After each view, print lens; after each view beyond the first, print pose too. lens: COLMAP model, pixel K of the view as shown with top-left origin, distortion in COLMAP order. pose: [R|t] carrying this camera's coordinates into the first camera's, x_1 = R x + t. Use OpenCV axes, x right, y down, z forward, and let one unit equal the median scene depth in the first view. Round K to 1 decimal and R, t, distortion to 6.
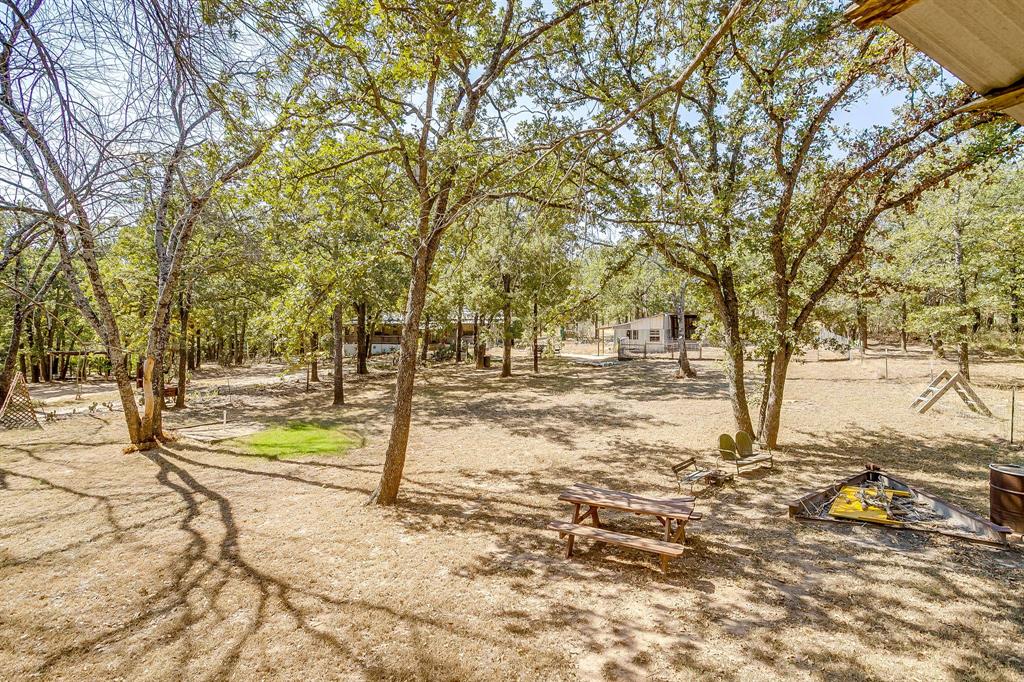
lens RADIAL K [[531.9, 0, 511.4], [0, 531.9, 342.4], [0, 0, 1]] dist [-0.002037, 0.004429]
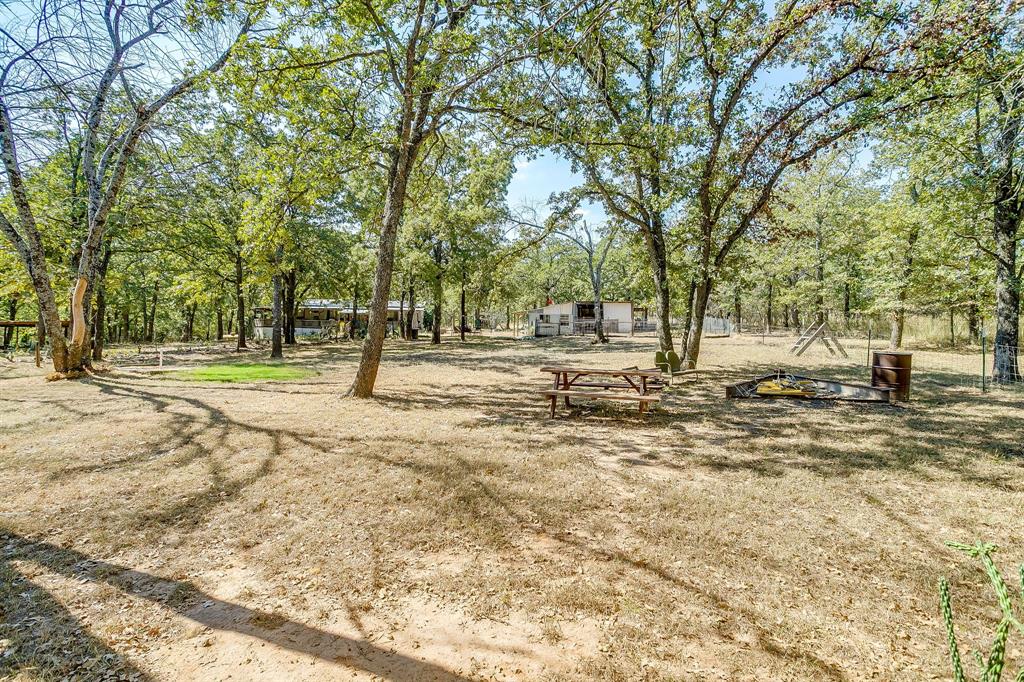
lens RADIAL K [[494.3, 0, 512.2], [0, 494.3, 341.8], [0, 0, 1]] dist [-0.003175, 0.001665]
pose [[0.984432, 0.019977, 0.174630, -0.090934], [-0.021593, 0.999740, 0.007356, 0.137636], [-0.174437, -0.011012, 0.984607, 0.002085]]
